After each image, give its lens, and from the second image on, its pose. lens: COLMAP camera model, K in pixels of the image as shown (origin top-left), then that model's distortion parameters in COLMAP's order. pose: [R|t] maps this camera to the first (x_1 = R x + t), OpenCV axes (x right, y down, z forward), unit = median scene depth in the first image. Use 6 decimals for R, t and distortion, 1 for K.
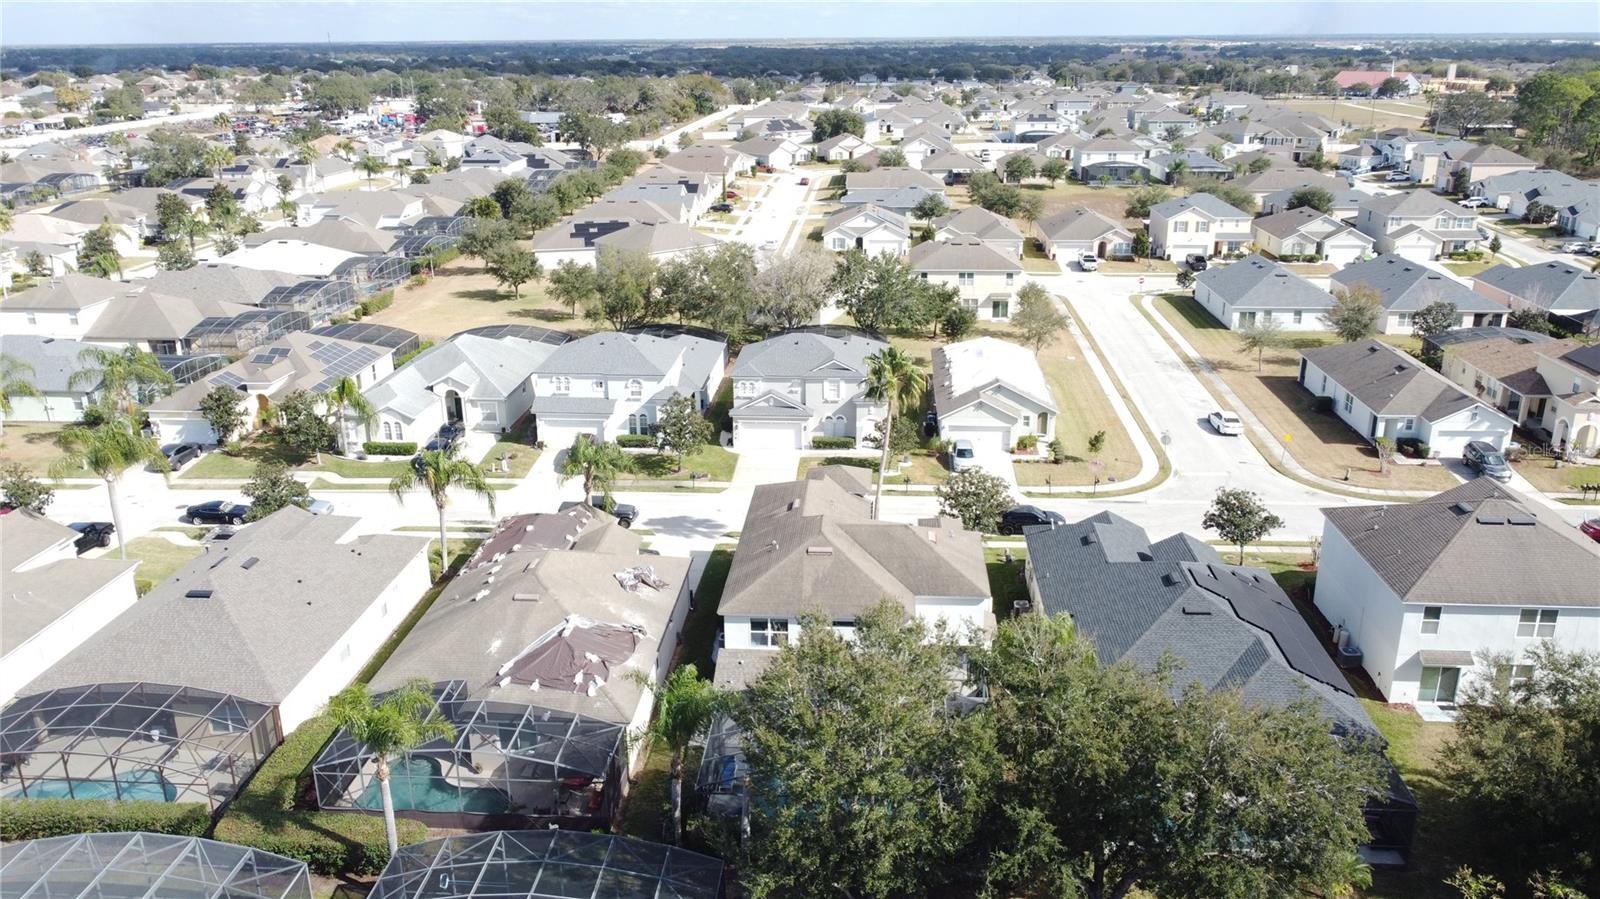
lens RADIAL K [[1202.6, 0, 797.2], [0, 1202.6, 450.5], [0, 0, 1]] dist [-0.002576, -0.009405]
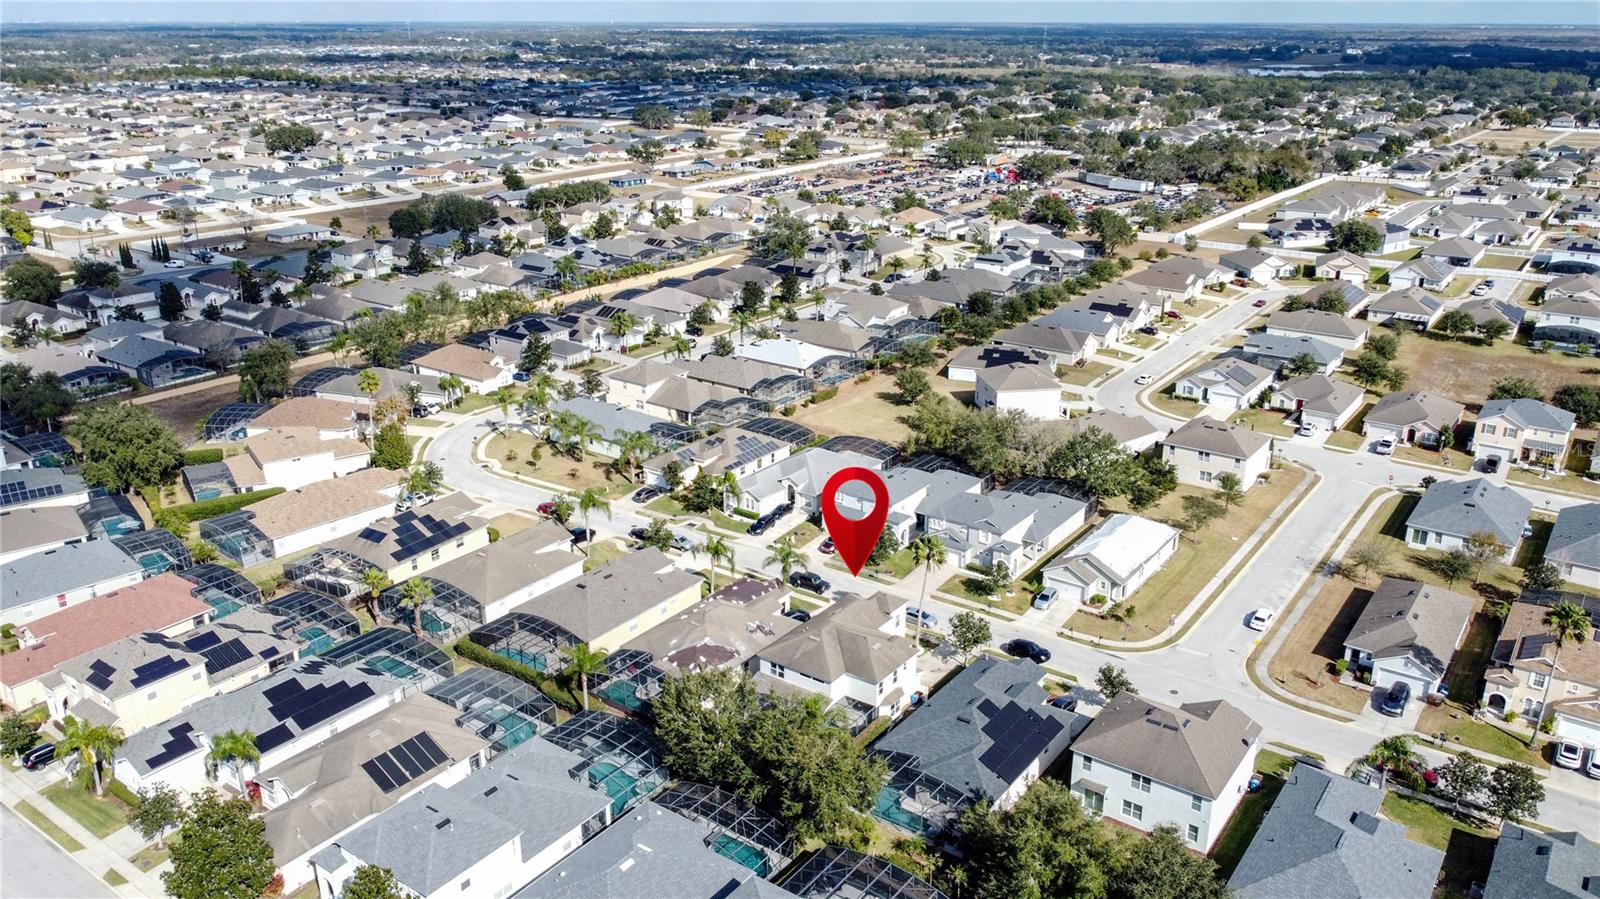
lens RADIAL K [[1202.6, 0, 797.2], [0, 1202.6, 450.5], [0, 0, 1]] dist [-0.002576, -0.009405]
pose [[0.848982, 0.184099, -0.495315, 0.576291], [-0.176717, 0.982294, 0.062203, -0.214340], [0.497997, 0.034721, 0.866484, -0.486419]]
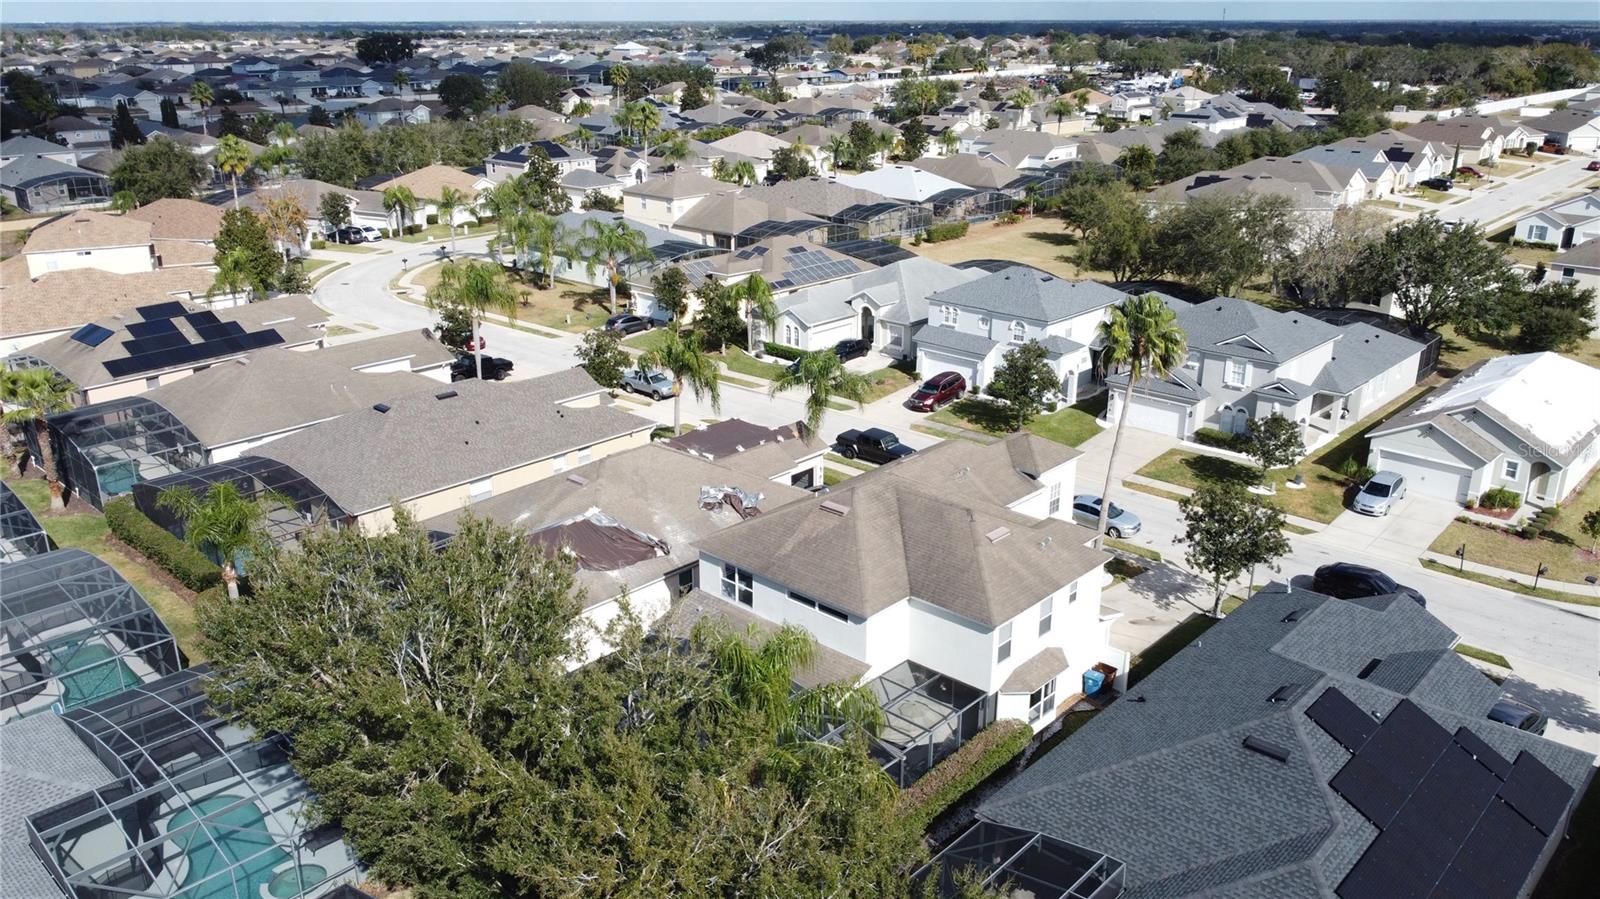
lens RADIAL K [[1202.6, 0, 797.2], [0, 1202.6, 450.5], [0, 0, 1]] dist [-0.002576, -0.009405]
pose [[0.774547, 0.216533, -0.594298, 0.278759], [-0.207040, 0.974610, 0.085265, -0.009221], [0.597672, 0.057002, 0.799712, 0.213501]]
